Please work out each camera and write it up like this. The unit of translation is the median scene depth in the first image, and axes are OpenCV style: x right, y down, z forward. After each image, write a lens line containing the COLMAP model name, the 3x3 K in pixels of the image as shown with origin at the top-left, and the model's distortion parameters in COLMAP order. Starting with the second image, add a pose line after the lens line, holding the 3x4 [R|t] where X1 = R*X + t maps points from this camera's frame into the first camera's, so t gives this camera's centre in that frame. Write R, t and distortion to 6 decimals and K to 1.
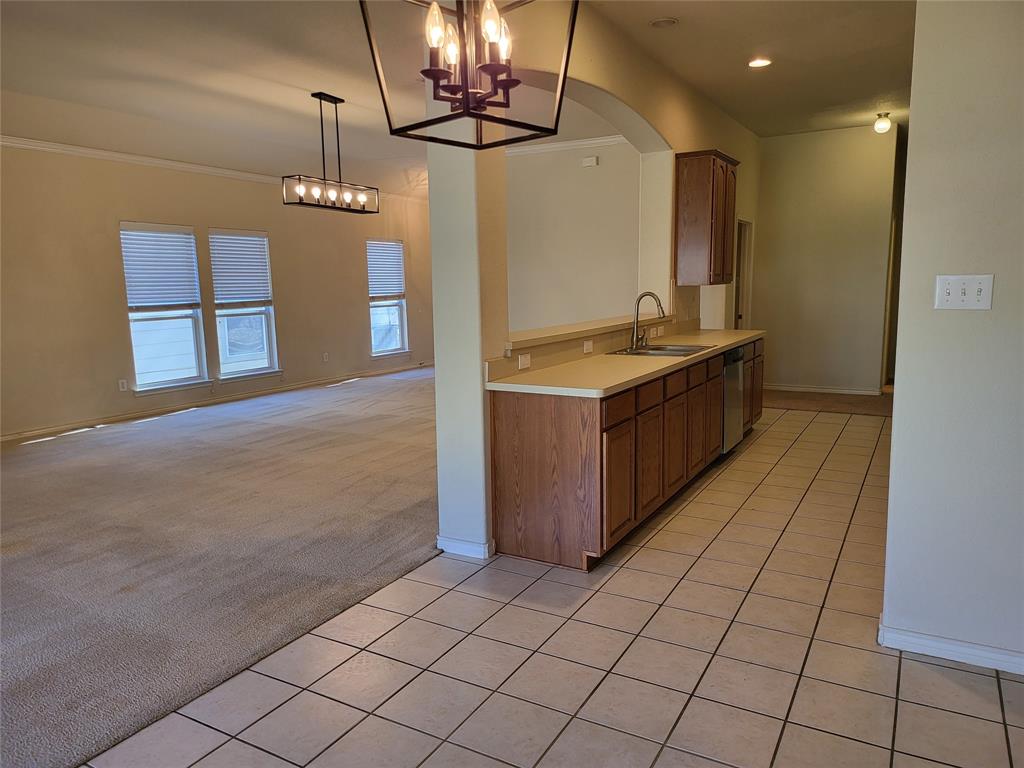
lens RADIAL K [[720.5, 0, 512.6], [0, 720.5, 384.8], [0, 0, 1]] dist [0.067384, -0.068383]
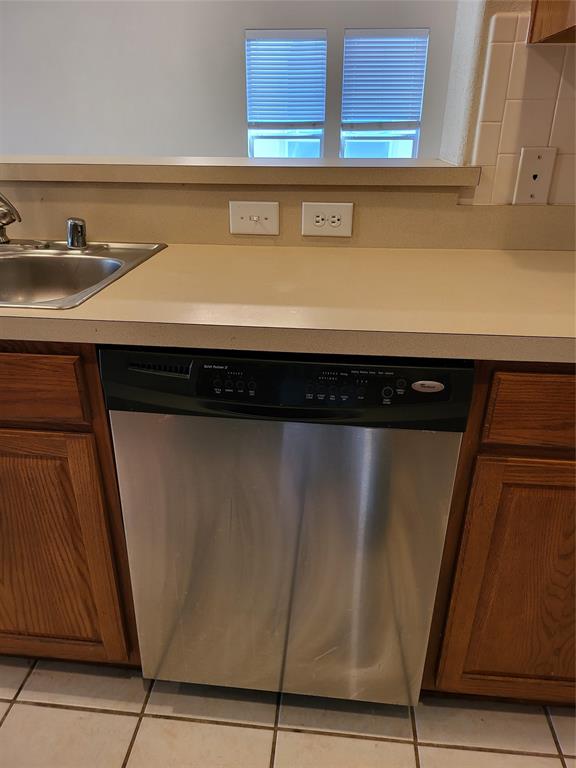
lens RADIAL K [[544.3, 0, 288.0], [0, 544.3, 384.0], [0, 0, 1]] dist [0.075599, -0.080539]
pose [[0.415136, 0.405803, -0.814240, 0.474777], [-0.140818, 0.912881, 0.383169, -0.112893], [0.898795, -0.044407, 0.436114, 1.027446]]
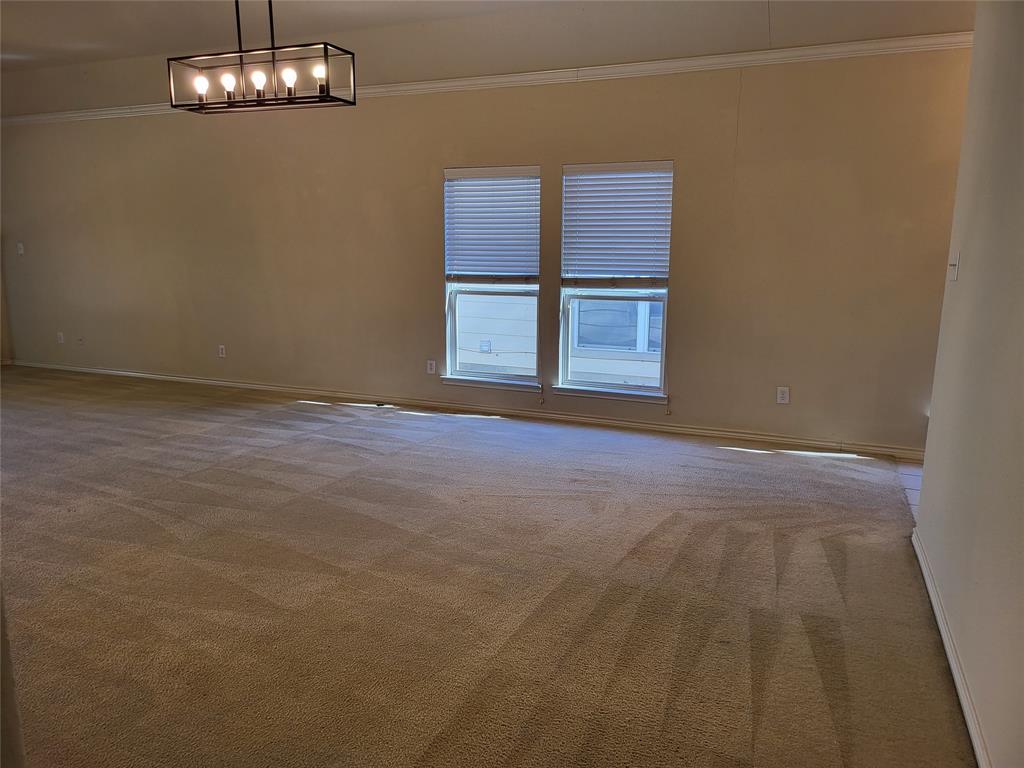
lens RADIAL K [[715.6, 0, 517.1], [0, 715.6, 377.2], [0, 0, 1]] dist [0.064546, -0.047633]
pose [[0.119617, 0.189981, -0.974474, 0.437454], [-0.153845, 0.973212, 0.170851, -0.218251], [0.980828, 0.129481, 0.145641, 1.470138]]
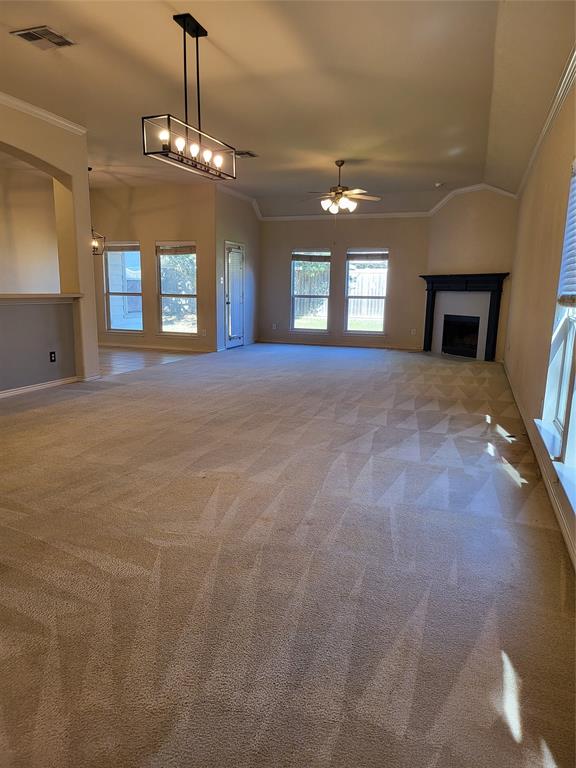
lens RADIAL K [[538.8, 0, 287.4], [0, 538.8, 386.4], [0, 0, 1]] dist [0.064877, -0.070998]
pose [[-0.983340, 0.033406, -0.178681, -0.301050], [-0.025752, 0.947453, 0.318856, -0.268922], [0.179944, 0.318145, -0.930808, 2.162043]]
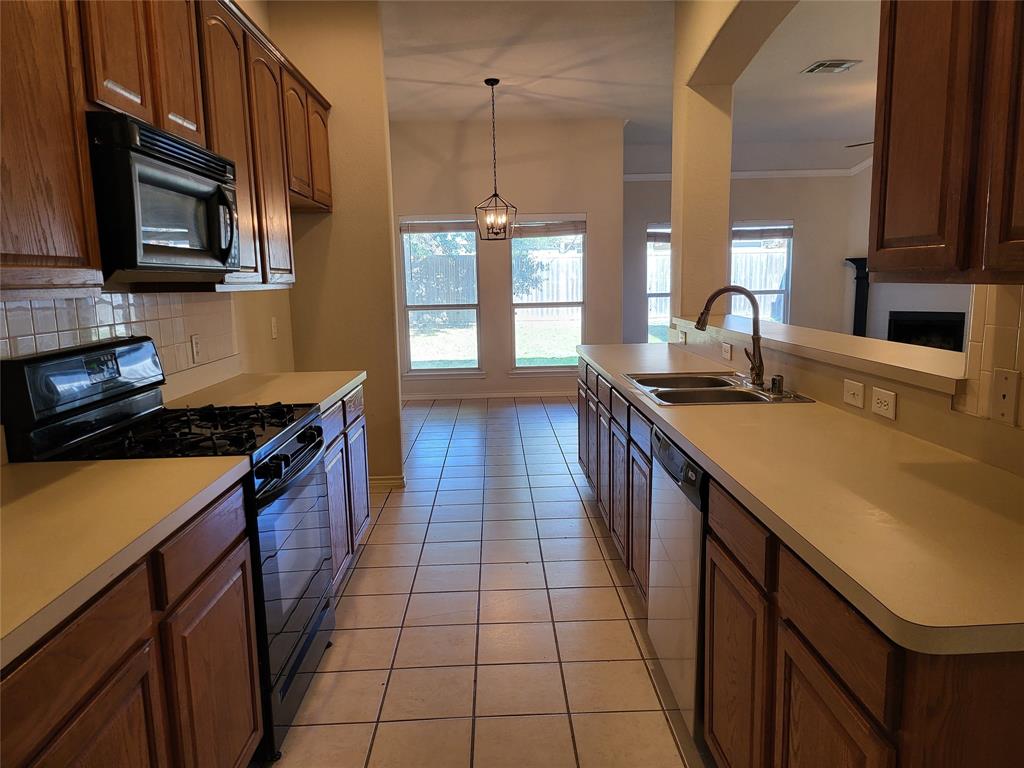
lens RADIAL K [[715.8, 0, 521.8], [0, 715.8, 388.1], [0, 0, 1]] dist [0.072517, -0.071599]
pose [[-0.848784, 0.116184, -0.515816, 0.626667], [-0.040805, 0.958256, 0.282986, -0.205132], [0.527162, 0.261241, -0.808612, 1.392334]]
